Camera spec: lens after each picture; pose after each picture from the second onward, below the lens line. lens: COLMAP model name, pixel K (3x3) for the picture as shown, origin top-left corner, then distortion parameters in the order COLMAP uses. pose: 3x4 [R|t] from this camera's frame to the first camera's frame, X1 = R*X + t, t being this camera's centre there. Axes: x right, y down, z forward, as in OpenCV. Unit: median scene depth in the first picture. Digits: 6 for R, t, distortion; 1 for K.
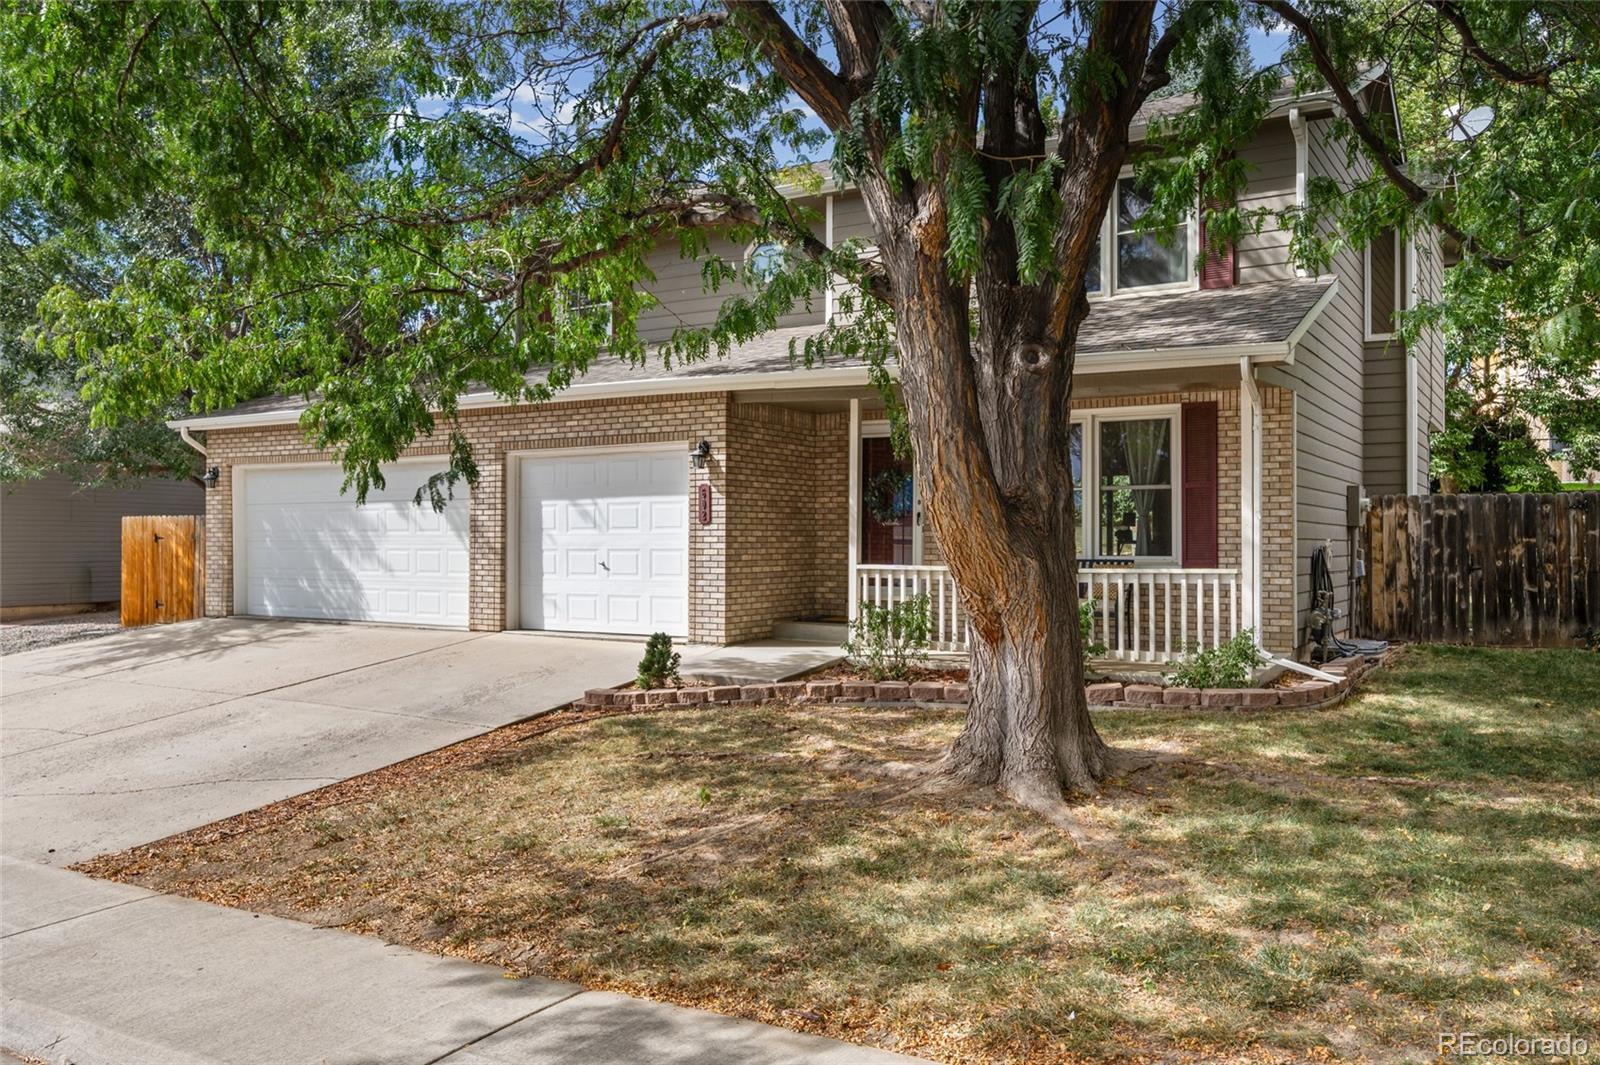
lens RADIAL K [[1225.3, 0, 801.8], [0, 1225.3, 524.7], [0, 0, 1]] dist [-0.013344, 0.011143]
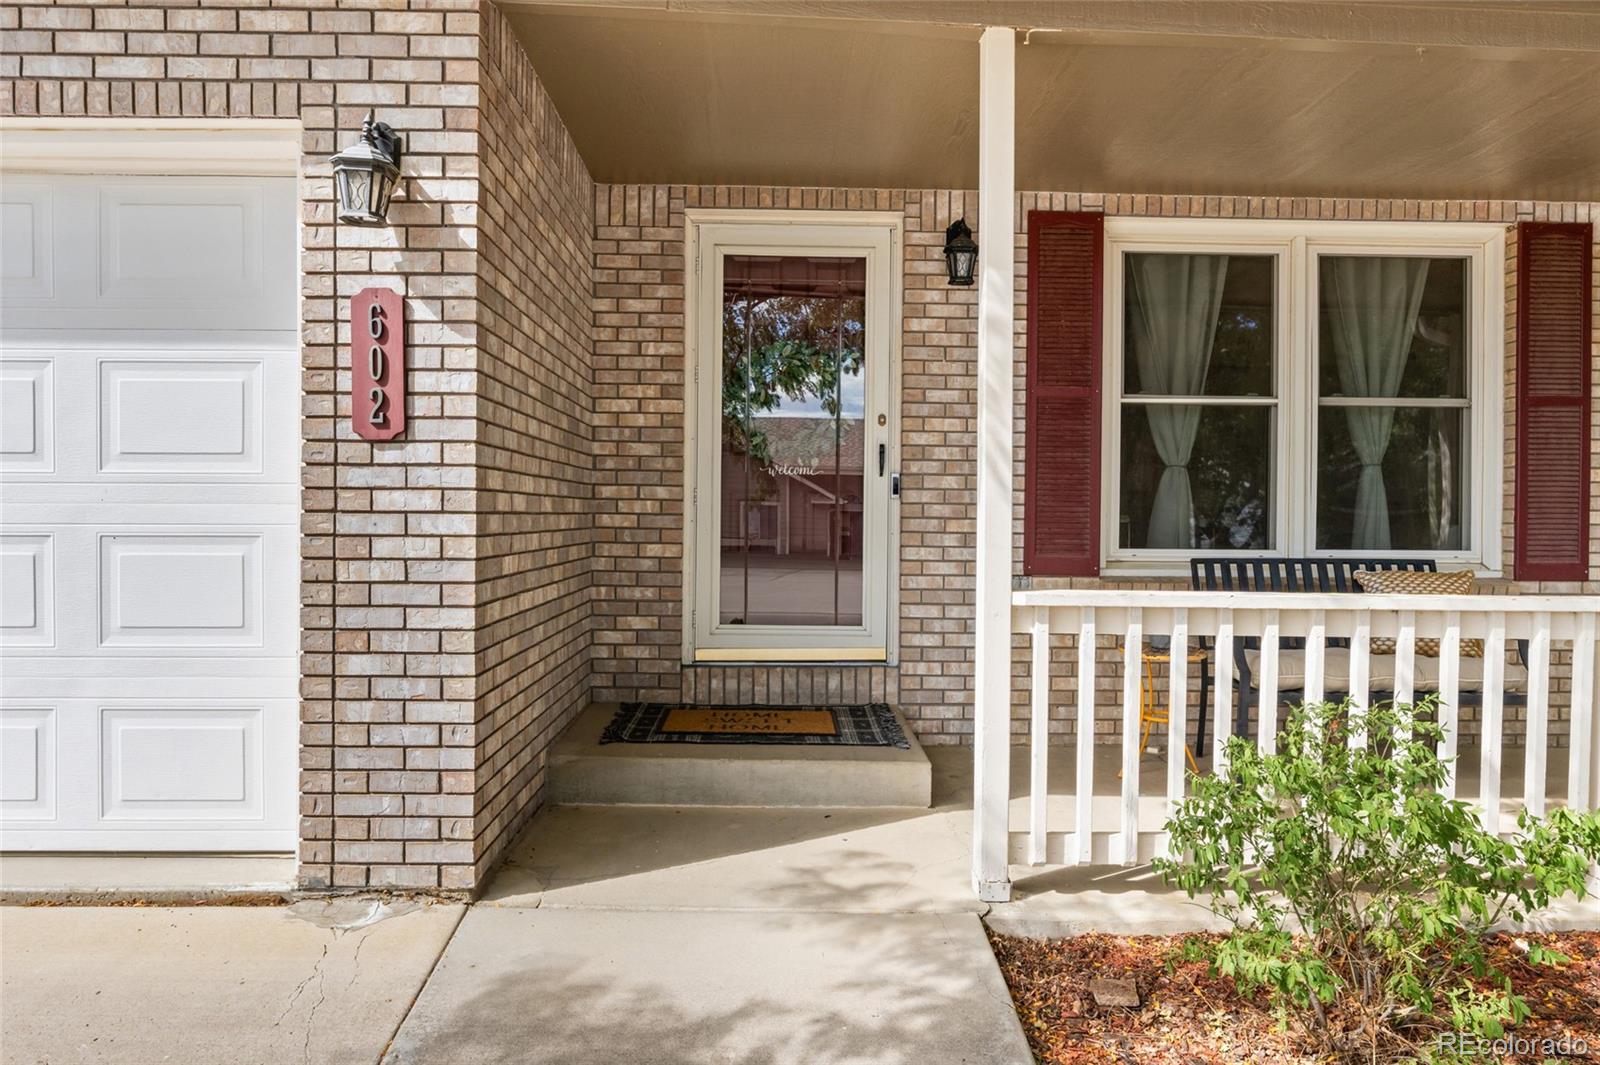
lens RADIAL K [[1036.2, 0, 794.5], [0, 1036.2, 529.0], [0, 0, 1]] dist [-0.001977, -0.001148]
pose [[0.839000, 0.000989, 0.544130, -0.125473], [-0.015030, 0.999659, 0.021359, 0.012118], [-0.543923, -0.026098, 0.838729, 0.764661]]
